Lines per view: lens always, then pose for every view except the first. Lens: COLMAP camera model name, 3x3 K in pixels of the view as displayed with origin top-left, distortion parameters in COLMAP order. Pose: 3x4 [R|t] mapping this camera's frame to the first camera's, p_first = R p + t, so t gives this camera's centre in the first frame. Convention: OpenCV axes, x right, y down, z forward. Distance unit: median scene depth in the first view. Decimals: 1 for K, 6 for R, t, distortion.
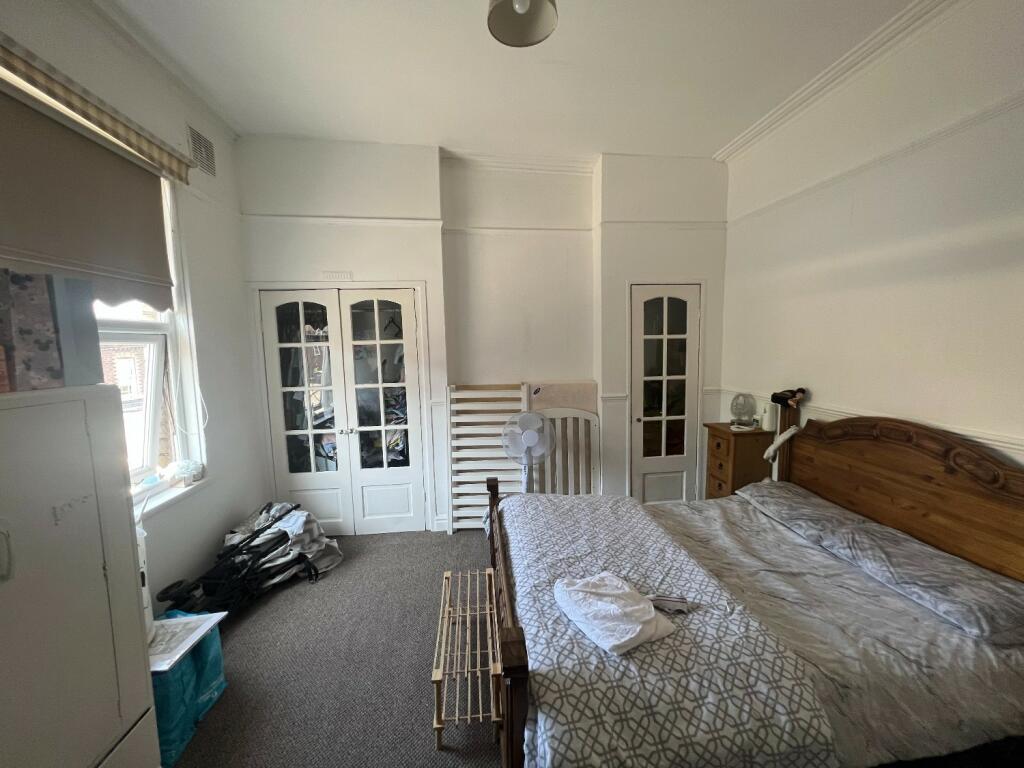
lens RADIAL K [[411.9, 0, 513.7], [0, 411.9, 382.9], [0, 0, 1]] dist [-0.000738, -0.000071]
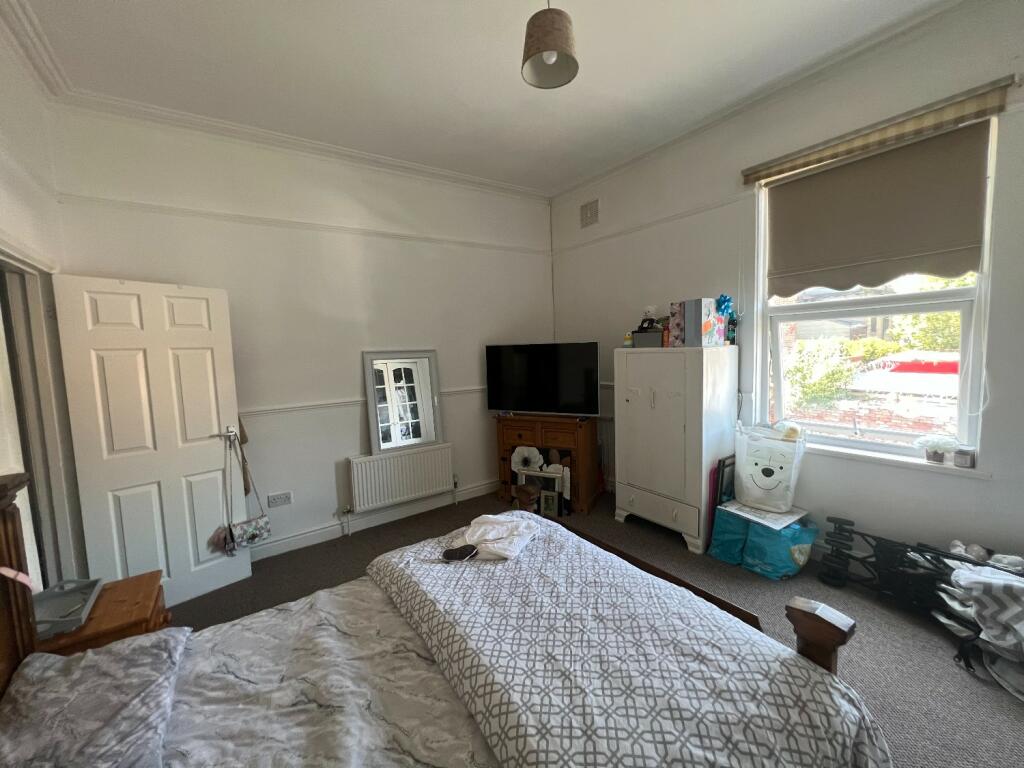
lens RADIAL K [[410.4, 0, 512.5], [0, 410.4, 382.6], [0, 0, 1]] dist [-0.018326, -0.000086]
pose [[-0.870177, 0.100408, -0.482401, 0.499753], [0.014182, 0.983716, 0.179170, -0.117624], [0.492535, 0.149068, -0.857431, 1.334214]]
